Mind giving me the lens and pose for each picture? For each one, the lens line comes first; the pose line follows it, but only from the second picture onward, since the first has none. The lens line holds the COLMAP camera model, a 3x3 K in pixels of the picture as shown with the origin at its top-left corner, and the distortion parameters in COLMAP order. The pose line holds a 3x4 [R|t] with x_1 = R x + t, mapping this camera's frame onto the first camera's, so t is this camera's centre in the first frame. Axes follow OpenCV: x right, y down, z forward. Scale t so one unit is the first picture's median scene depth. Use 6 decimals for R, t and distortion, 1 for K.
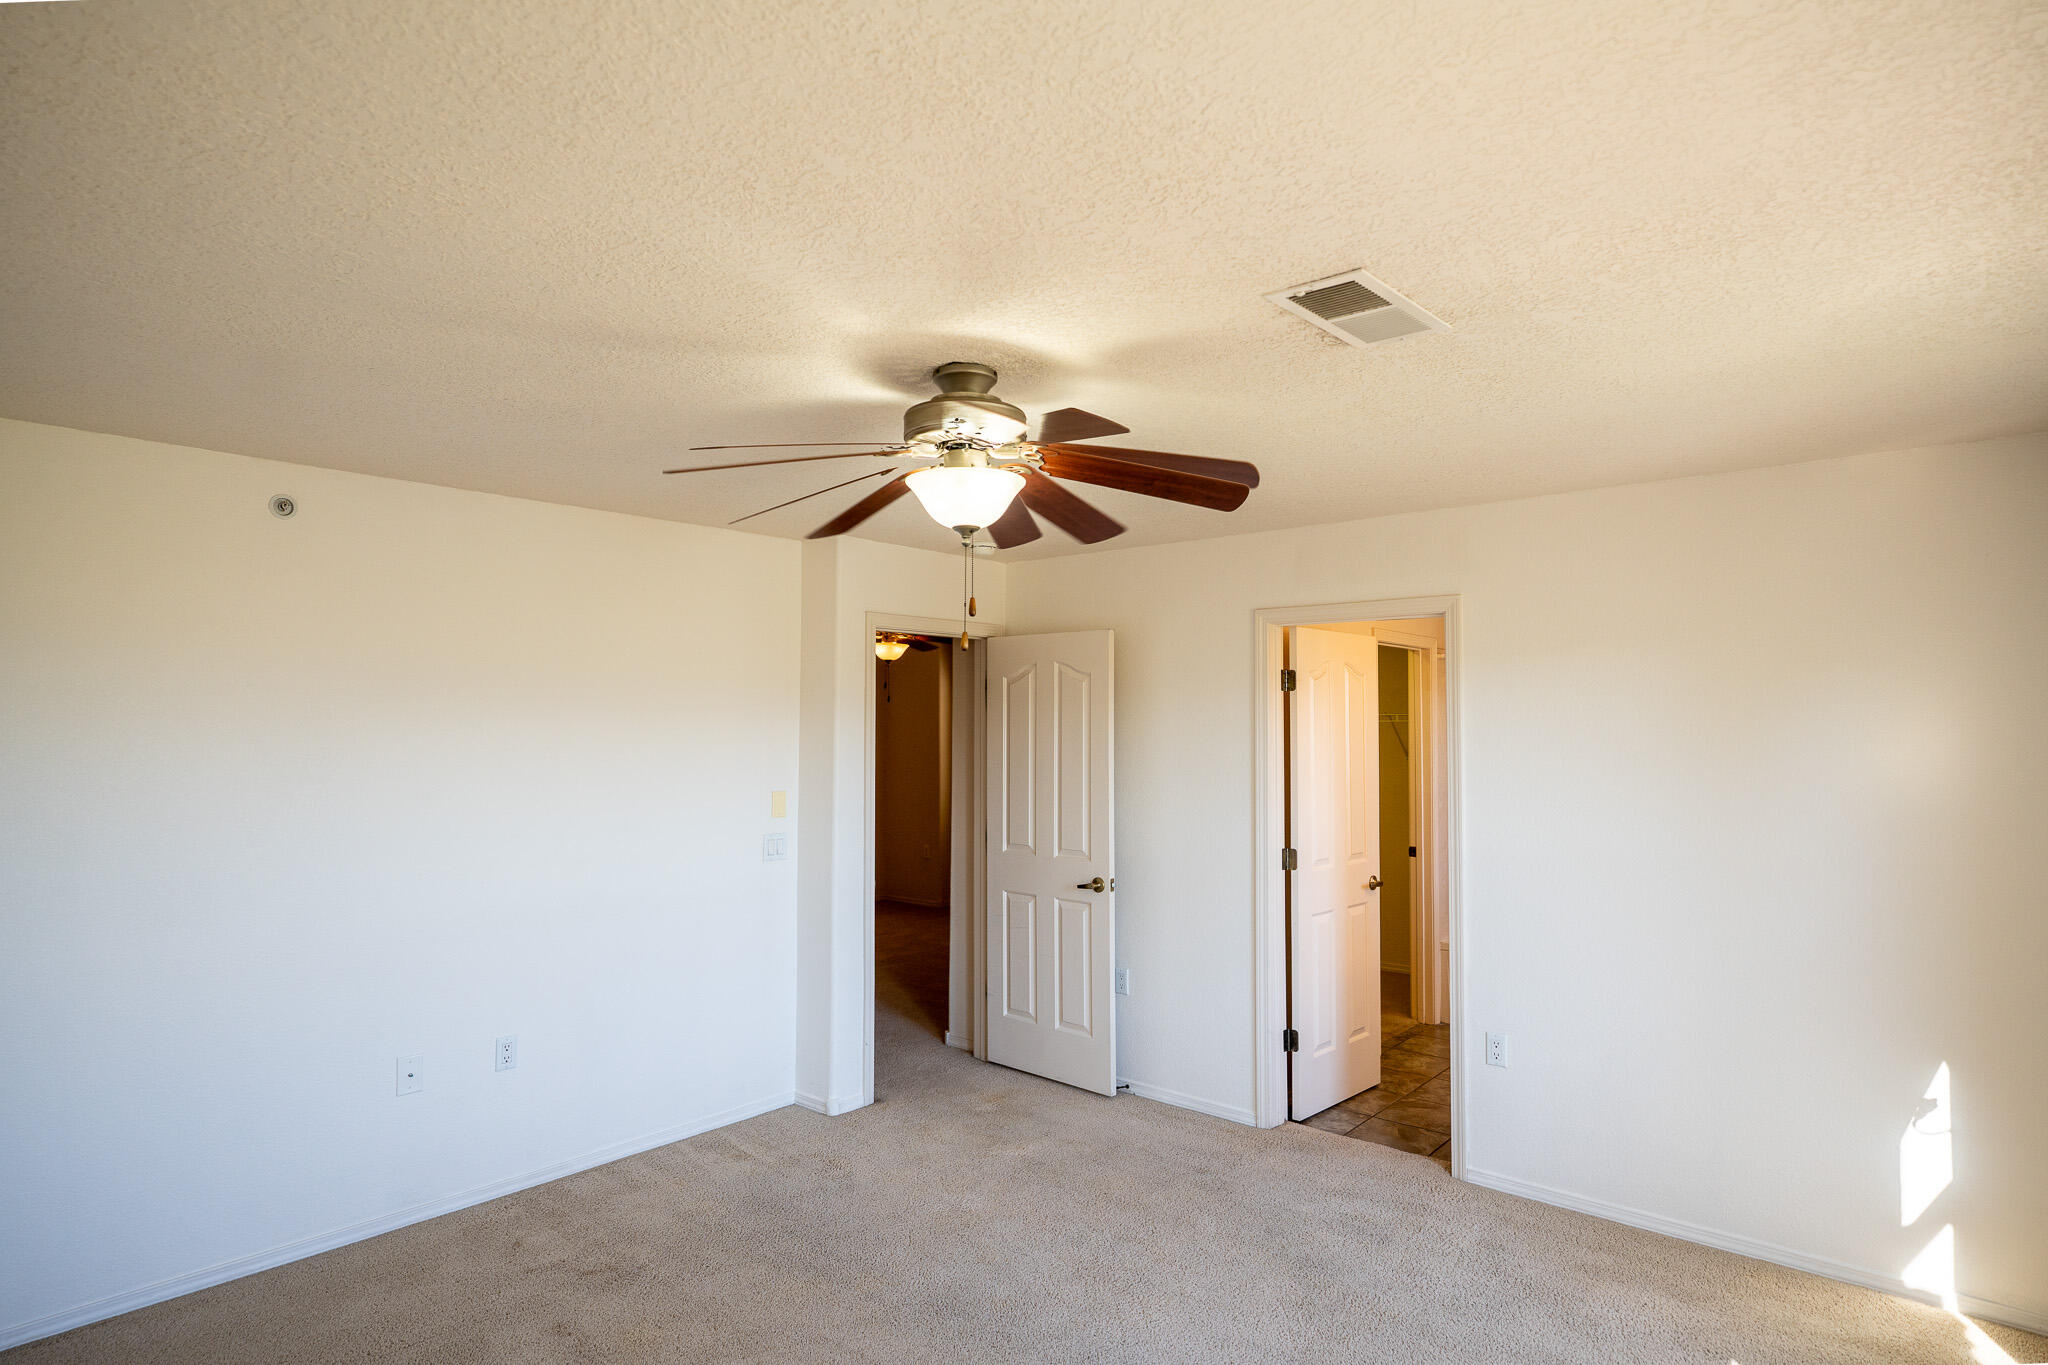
lens RADIAL K [[1141.1, 0, 1018.6], [0, 1141.1, 689.3], [0, 0, 1]] dist [-0.006260, 0.000433]
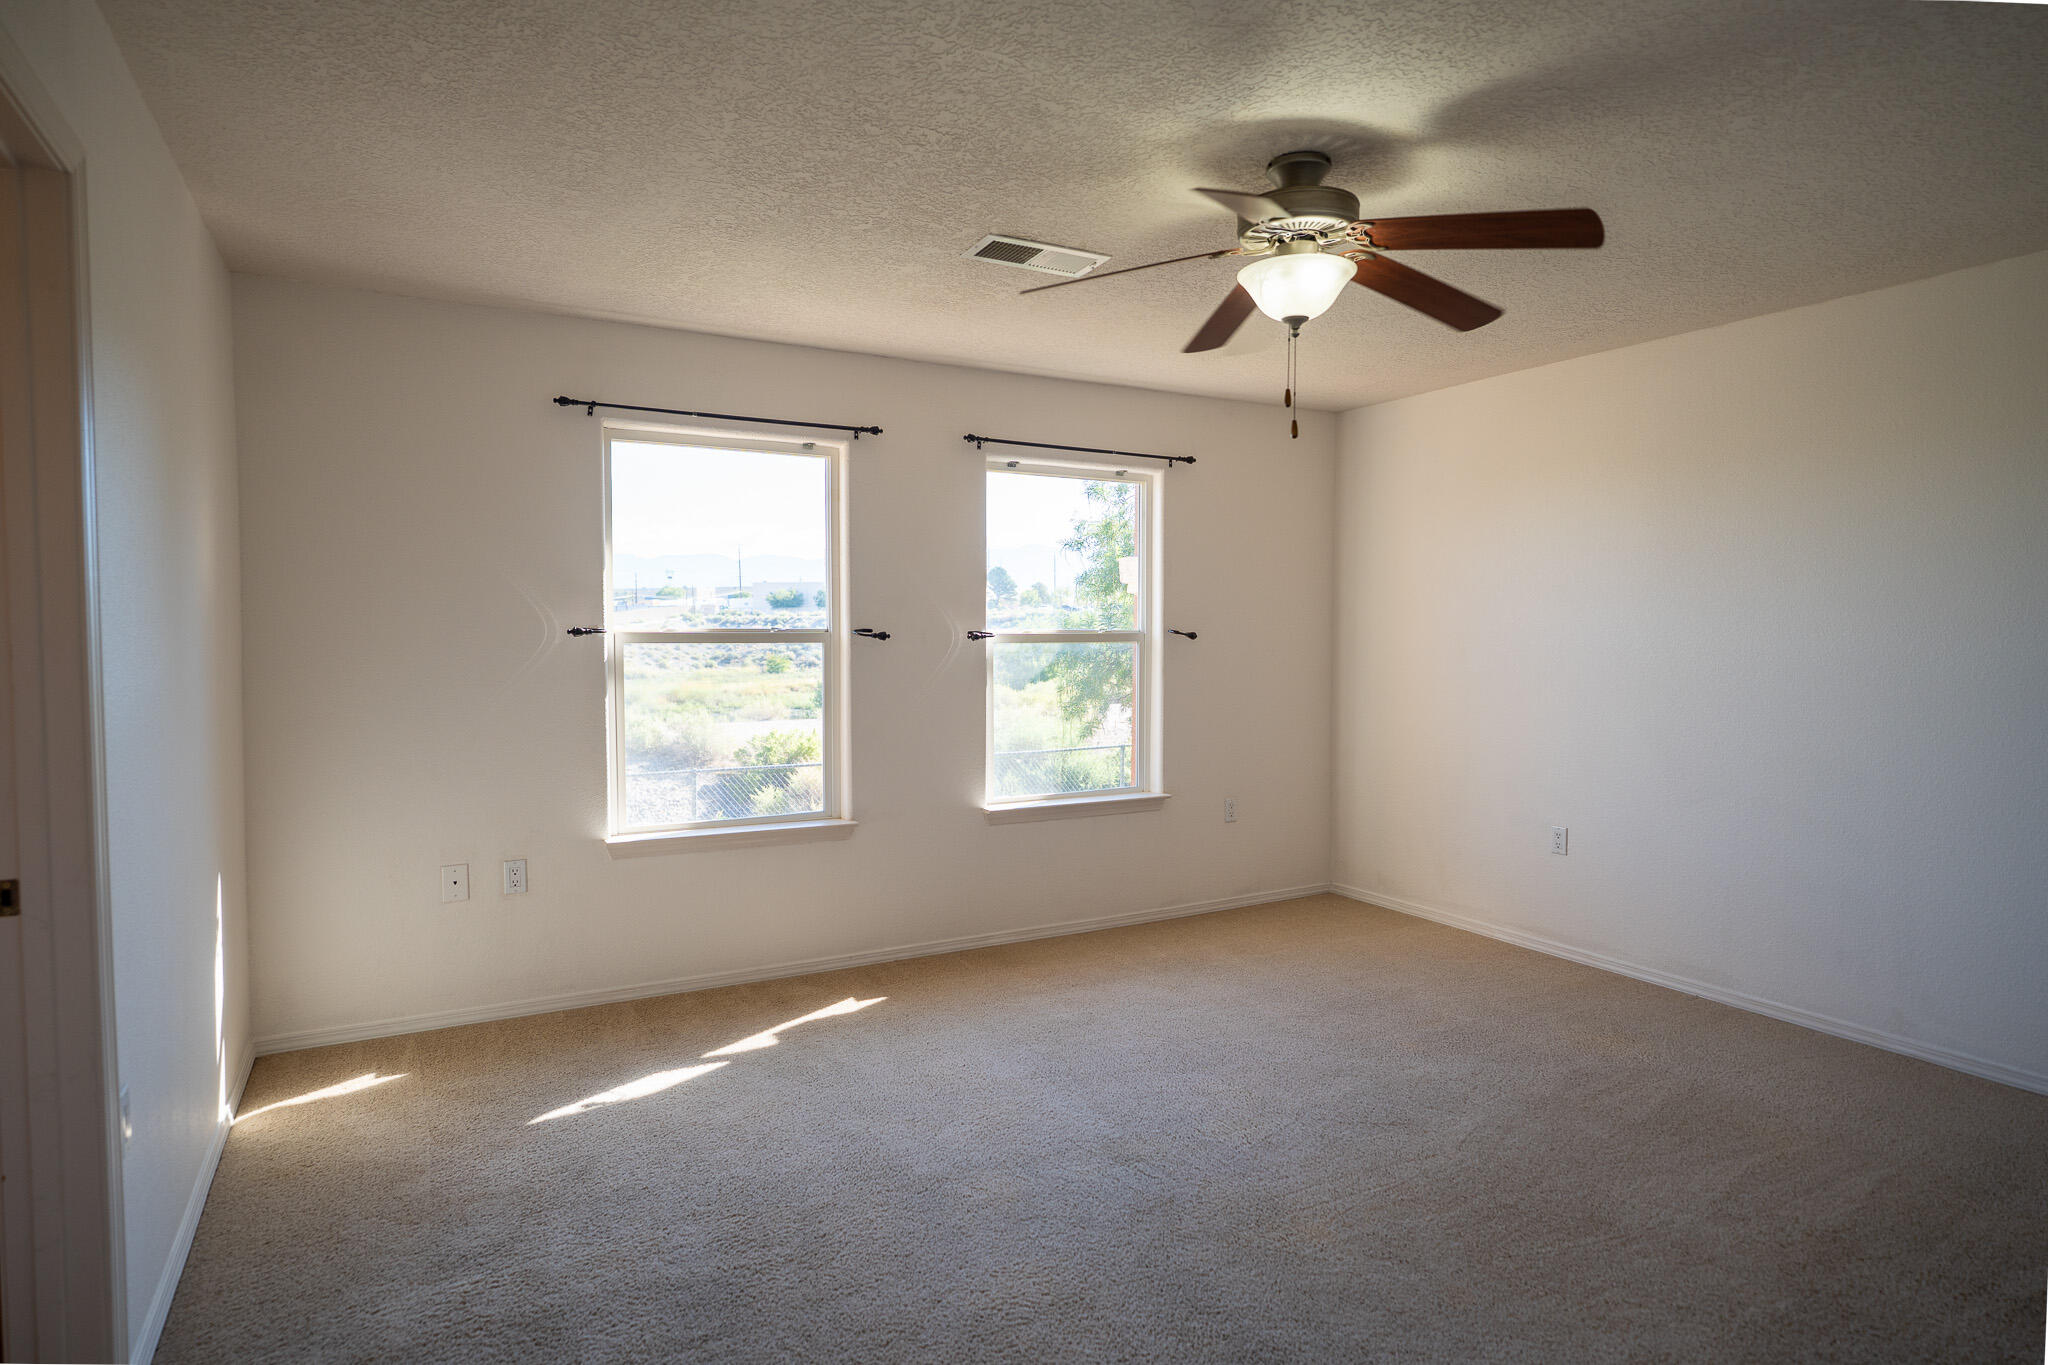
lens RADIAL K [[1113.3, 0, 1013.2], [0, 1113.3, 681.0], [0, 0, 1]] dist [-0.004655, 0.001642]
pose [[-0.946273, -0.015105, 0.323016, -0.092625], [-0.010942, 0.999832, 0.014701, 0.113776], [-0.323184, 0.010376, -0.946279, 1.324260]]
